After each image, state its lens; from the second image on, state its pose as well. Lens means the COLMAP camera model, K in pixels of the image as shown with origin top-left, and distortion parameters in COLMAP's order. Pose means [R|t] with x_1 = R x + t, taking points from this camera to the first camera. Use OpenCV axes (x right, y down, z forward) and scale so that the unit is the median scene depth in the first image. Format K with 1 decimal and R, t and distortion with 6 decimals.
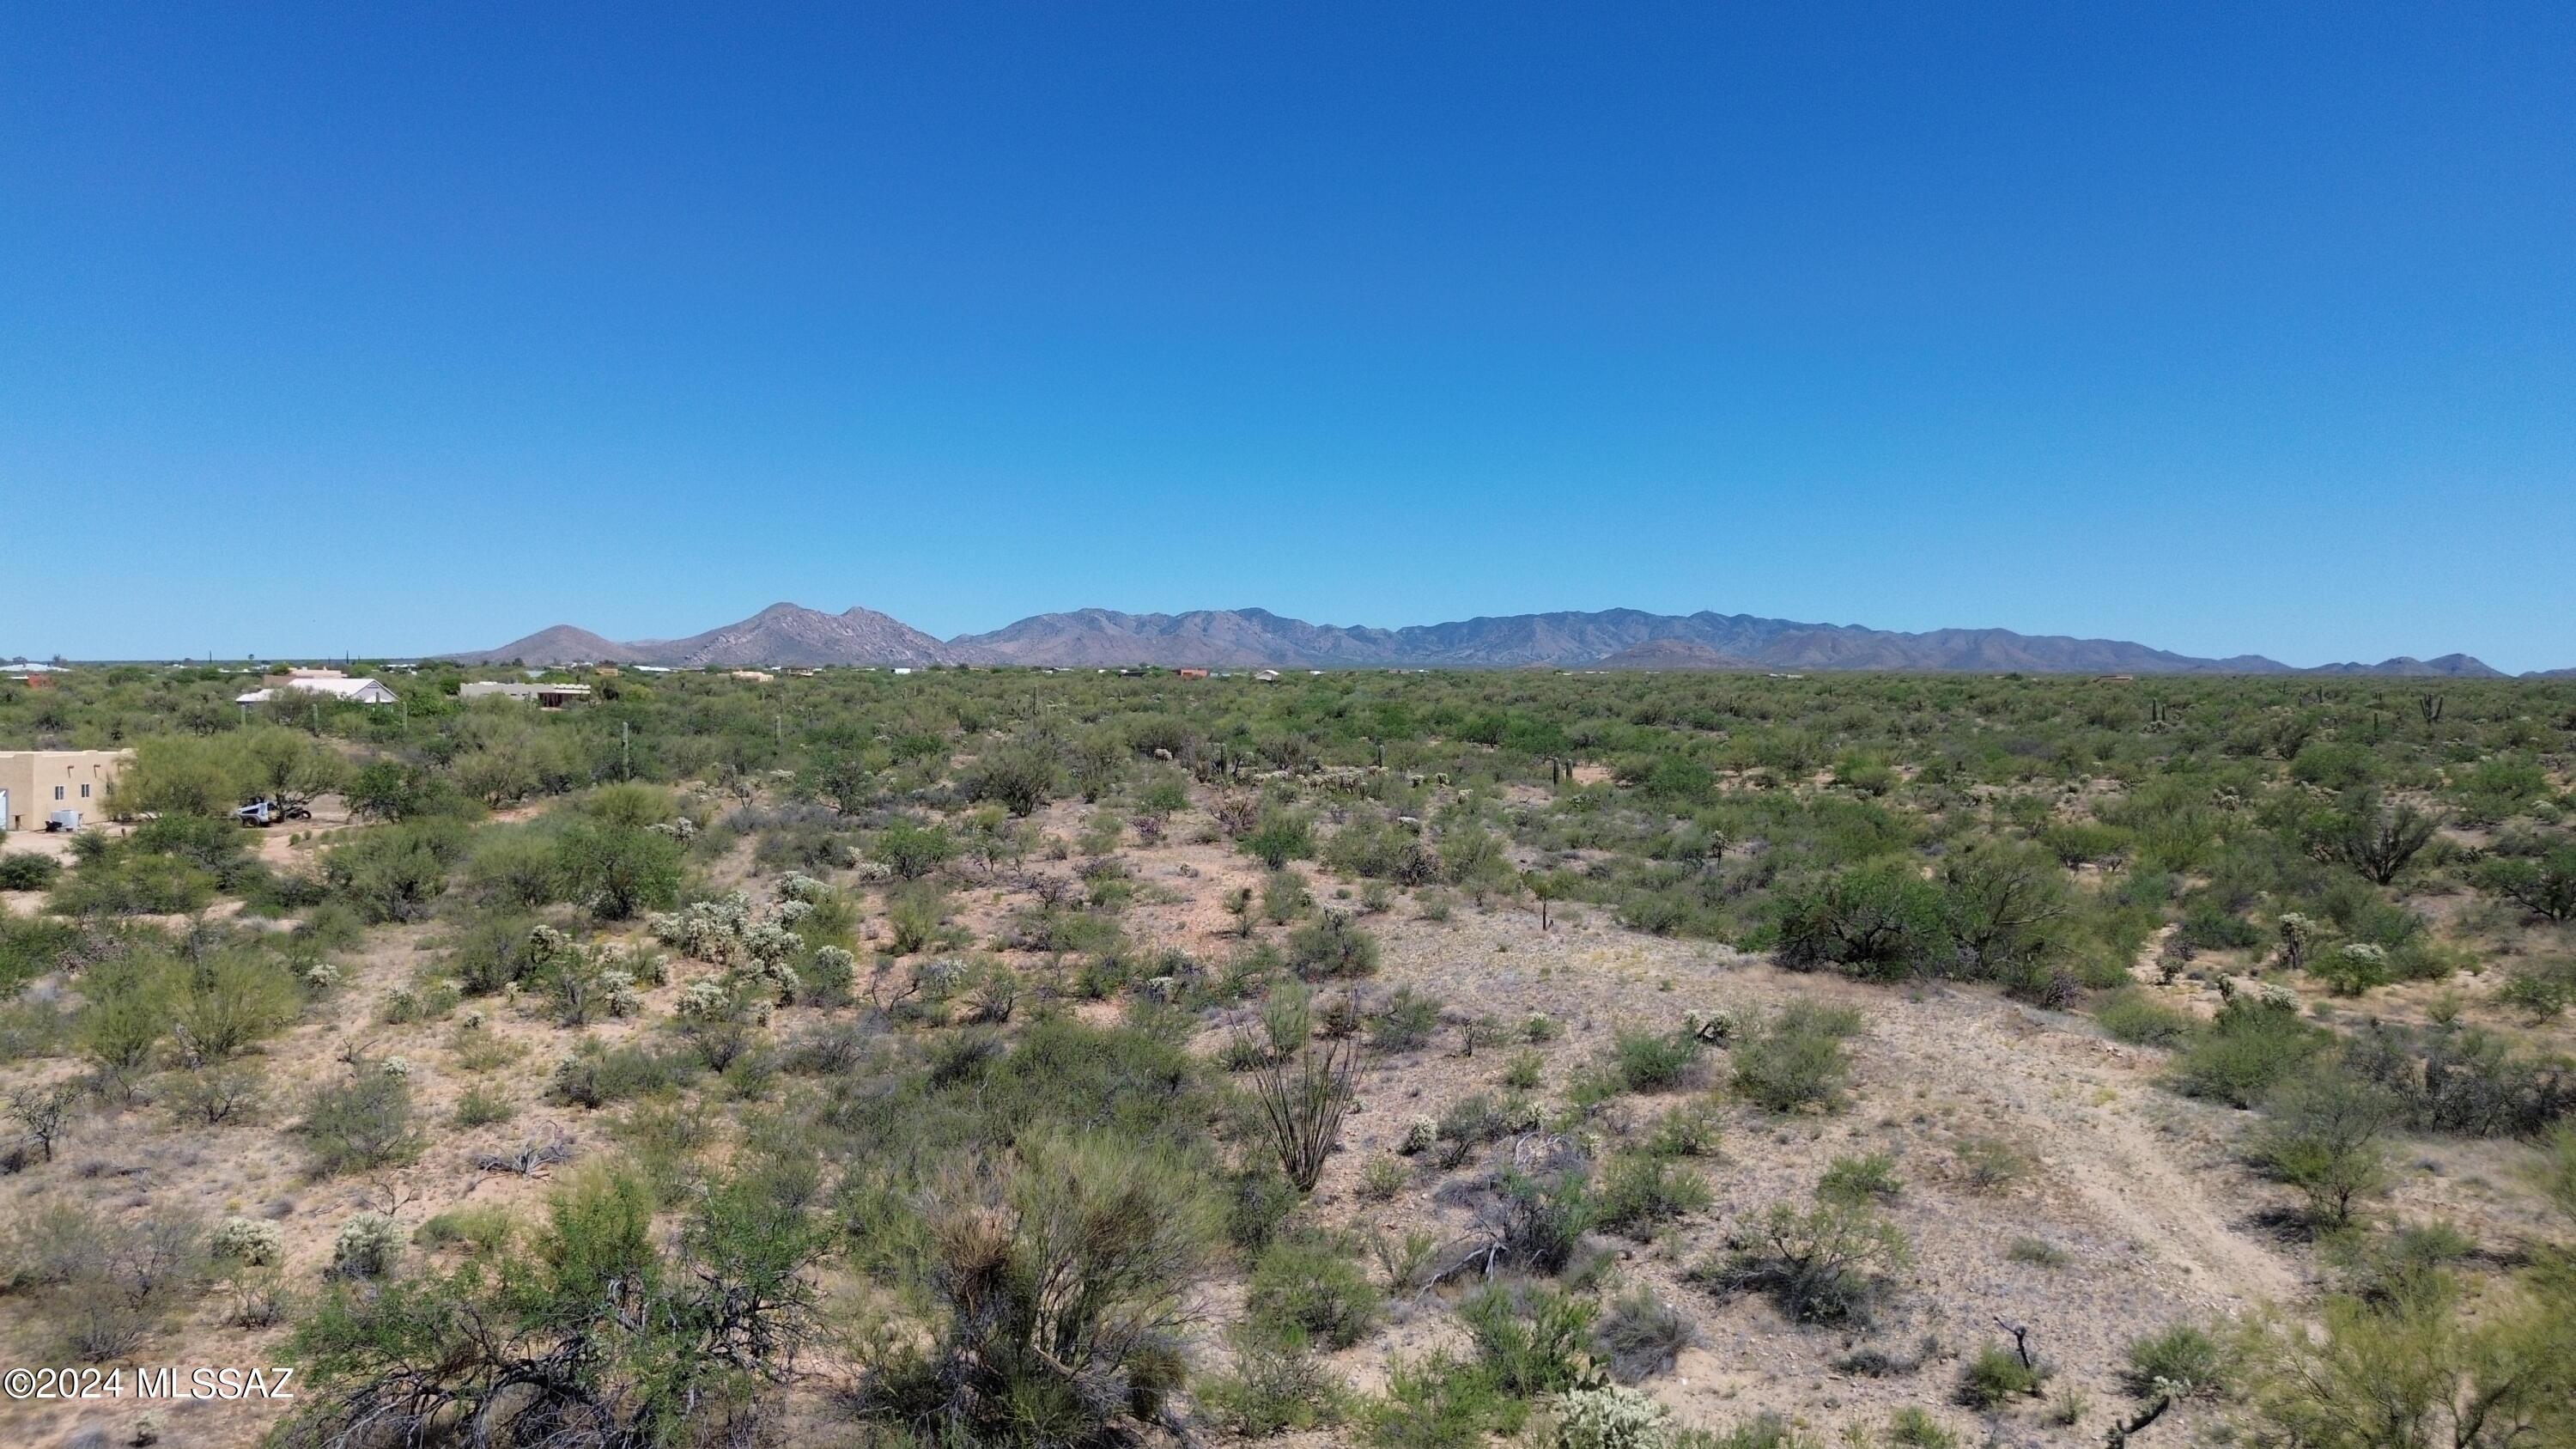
lens RADIAL K [[1833.1, 0, 1297.1], [0, 1833.1, 711.5], [0, 0, 1]] dist [0.065882, -0.066783]
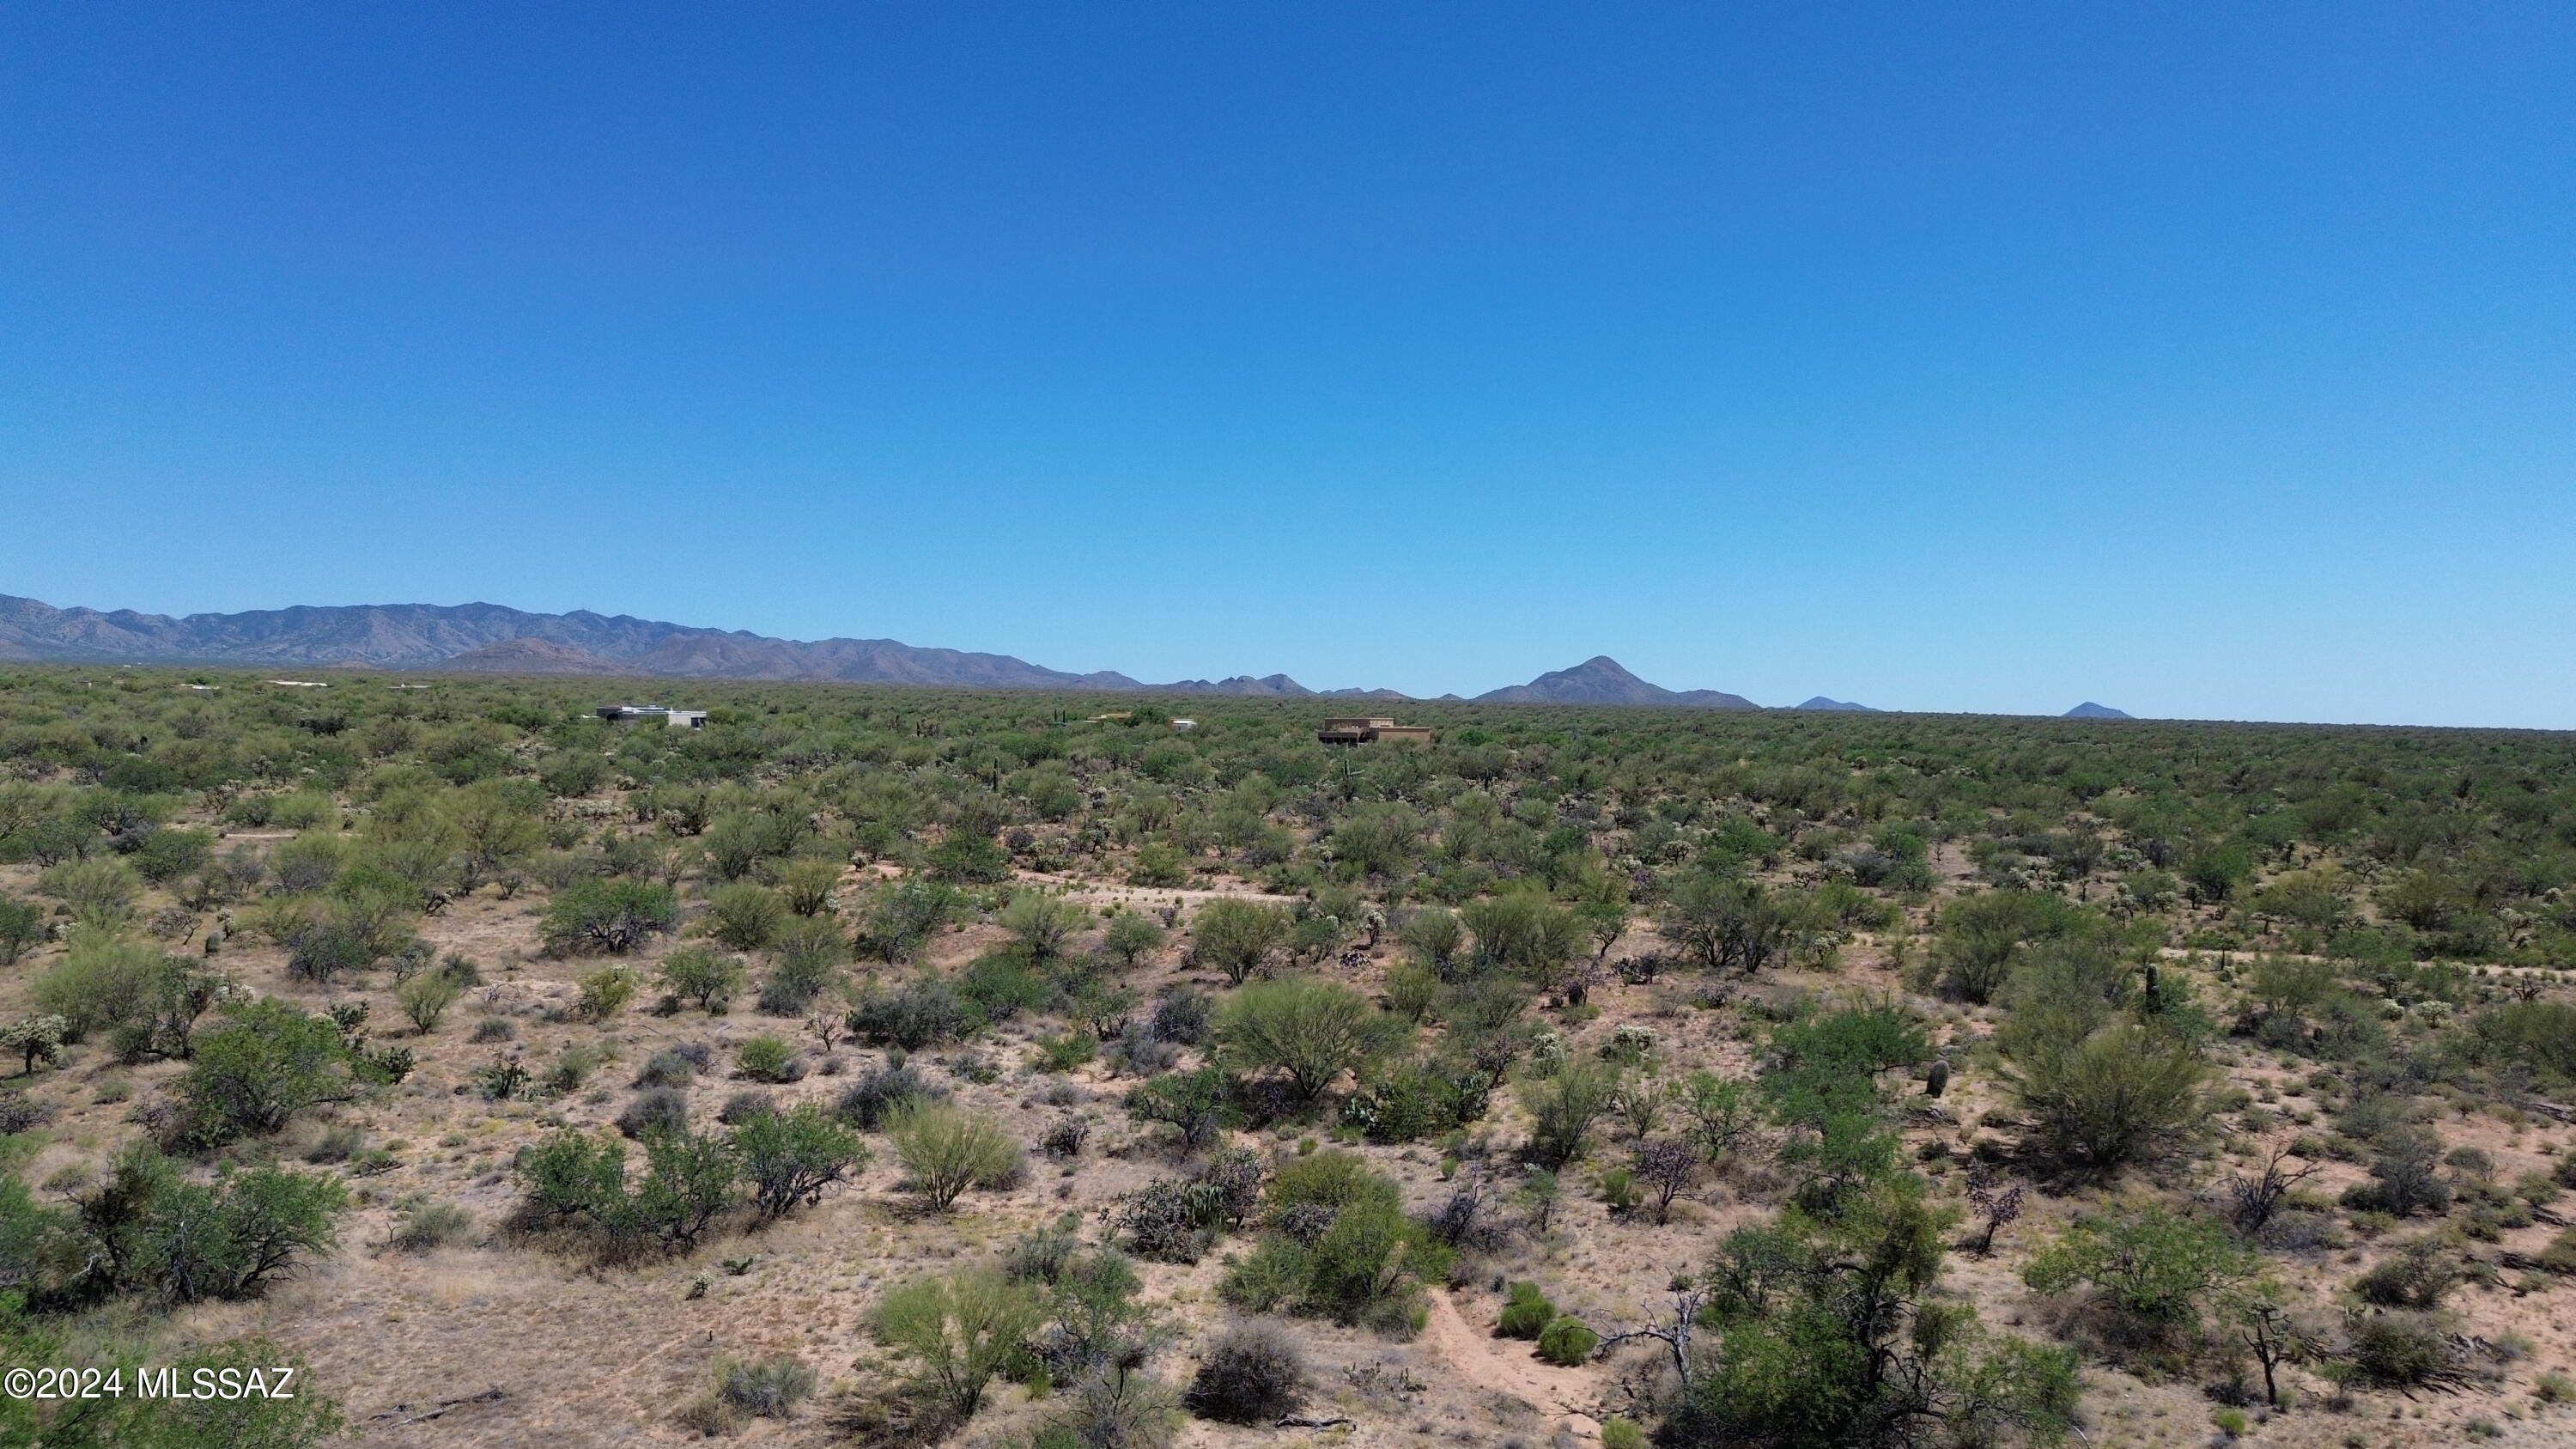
lens RADIAL K [[1829.7, 0, 1292.2], [0, 1829.7, 708.7], [0, 0, 1]] dist [0.077738, -0.085395]
pose [[0.833422, 0.008117, 0.552577, 0.037584], [-0.005395, 0.999964, -0.006552, -0.004990], [-0.552611, 0.002479, 0.833436, 0.144923]]
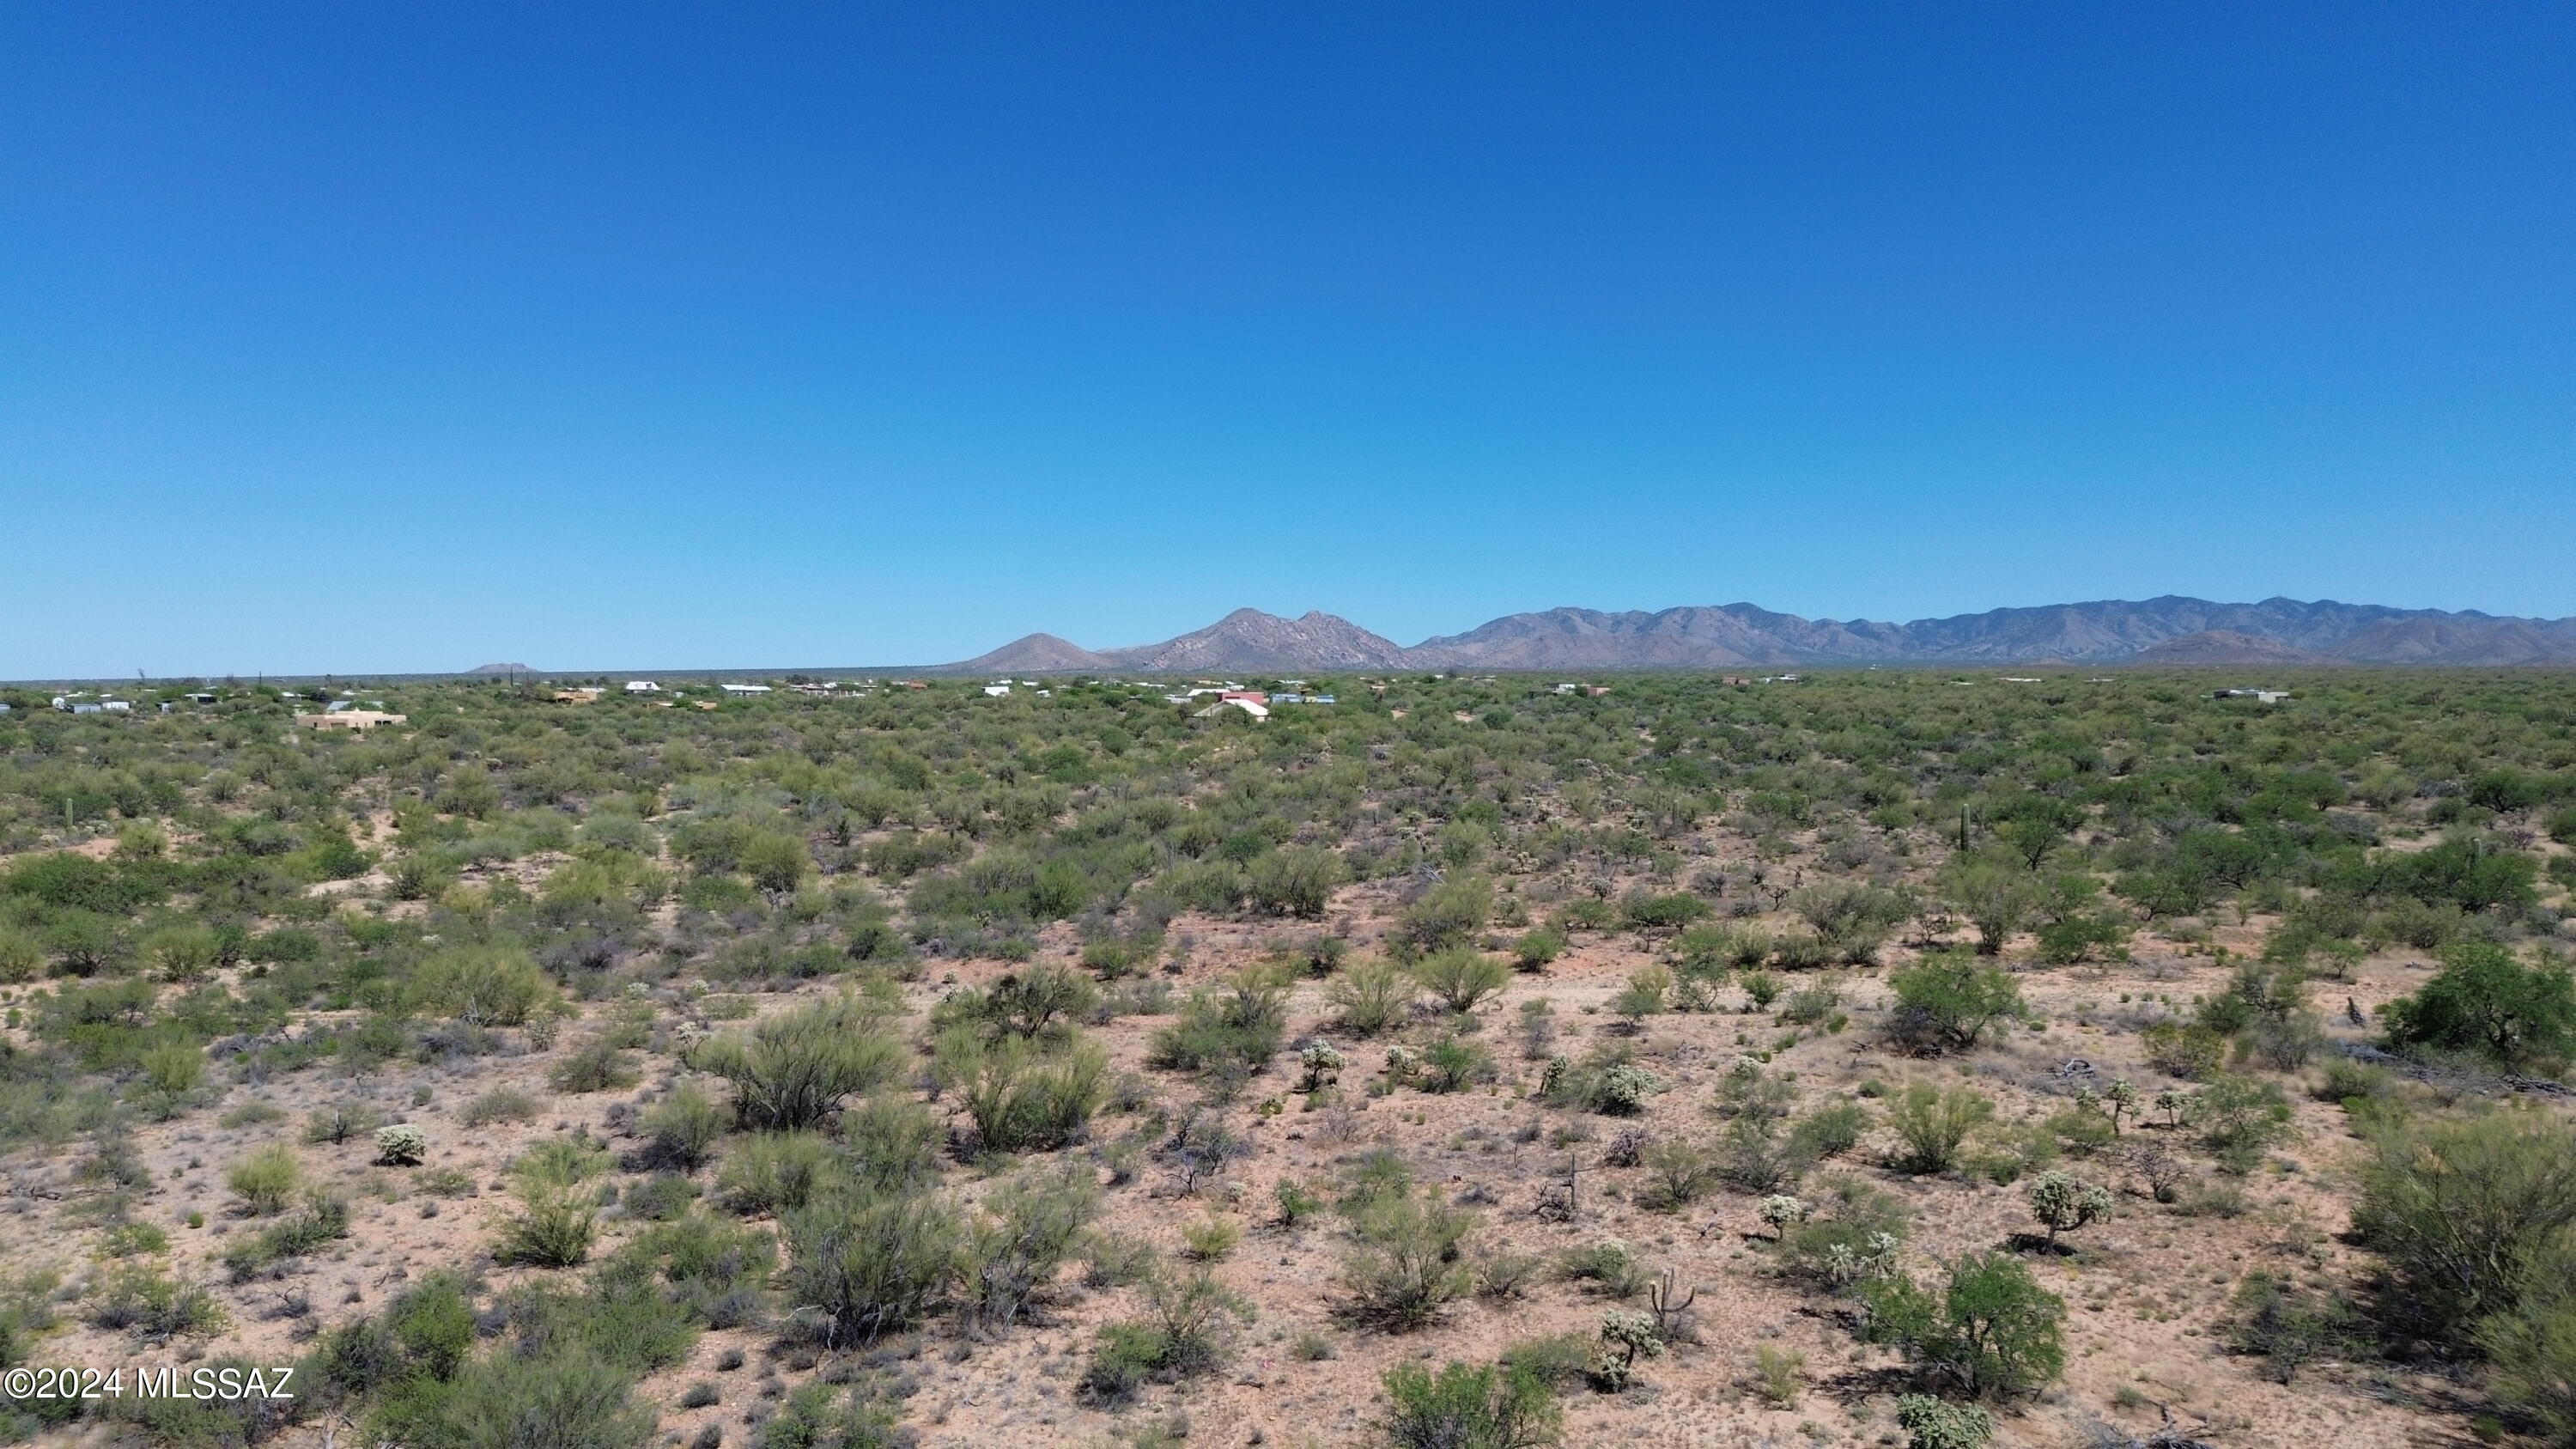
lens RADIAL K [[1832.5, 0, 1291.0], [0, 1832.5, 712.4], [0, 0, 1]] dist [0.067465, -0.065933]
pose [[0.963249, -0.002159, -0.268600, 0.028083], [0.002356, 0.999997, 0.000410, -0.003925], [0.268599, -0.001028, 0.963252, 0.076262]]
